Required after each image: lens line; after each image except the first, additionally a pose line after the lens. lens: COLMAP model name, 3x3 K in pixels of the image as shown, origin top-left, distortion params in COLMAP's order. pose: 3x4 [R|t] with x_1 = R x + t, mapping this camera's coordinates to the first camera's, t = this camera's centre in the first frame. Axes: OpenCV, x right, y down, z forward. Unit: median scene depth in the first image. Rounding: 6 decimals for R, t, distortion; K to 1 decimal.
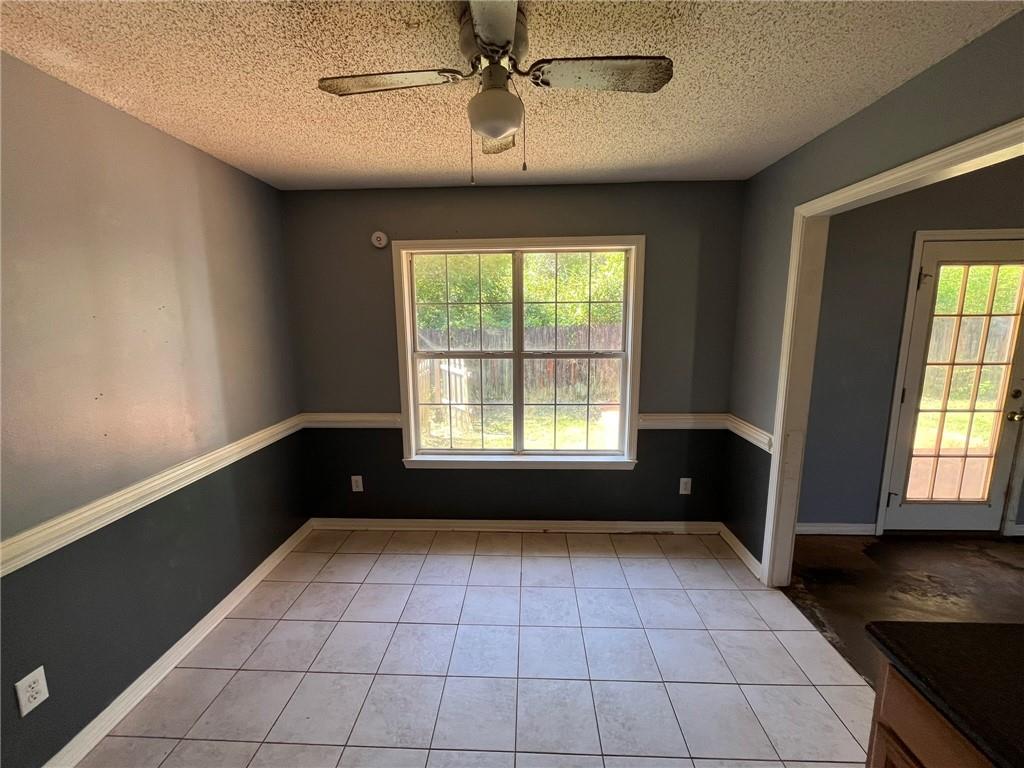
lens RADIAL K [[445.8, 0, 513.1], [0, 445.8, 391.7], [0, 0, 1]] dist [0.017133, -0.000038]
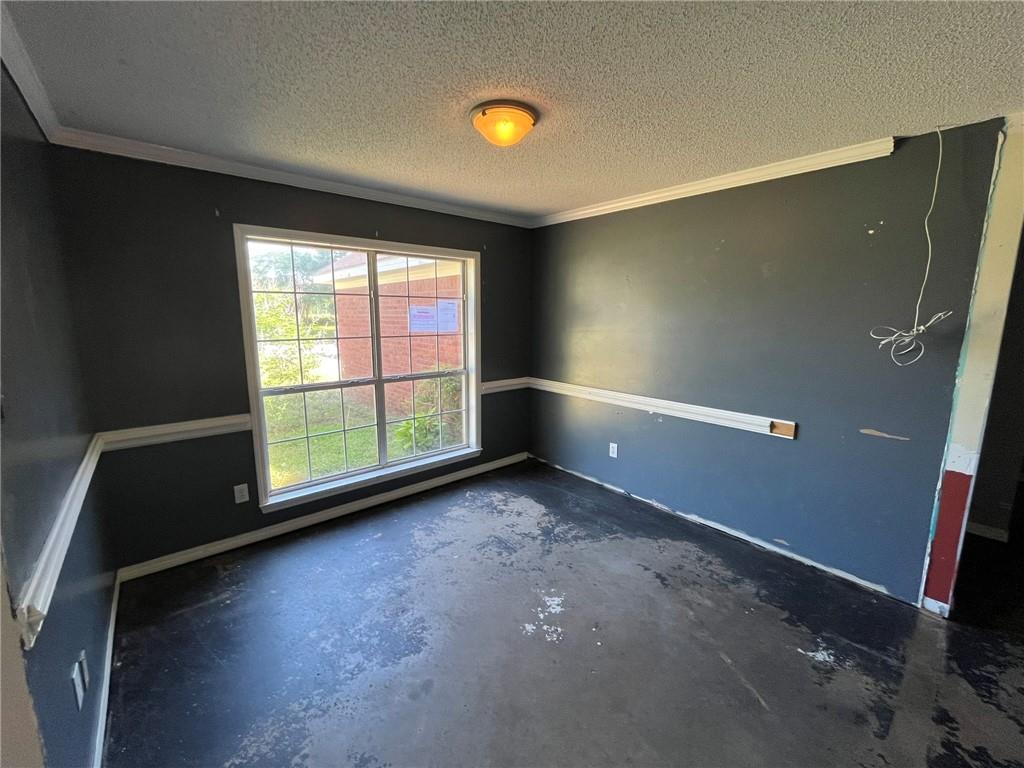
lens RADIAL K [[412.4, 0, 510.8], [0, 412.4, 380.5], [0, 0, 1]] dist [-0.000128, -0.000059]
pose [[0.729809, -0.097933, 0.676601, -0.491410], [0.100061, 0.994330, 0.035993, 0.005157], [-0.676289, 0.041434, 0.735470, 0.019695]]
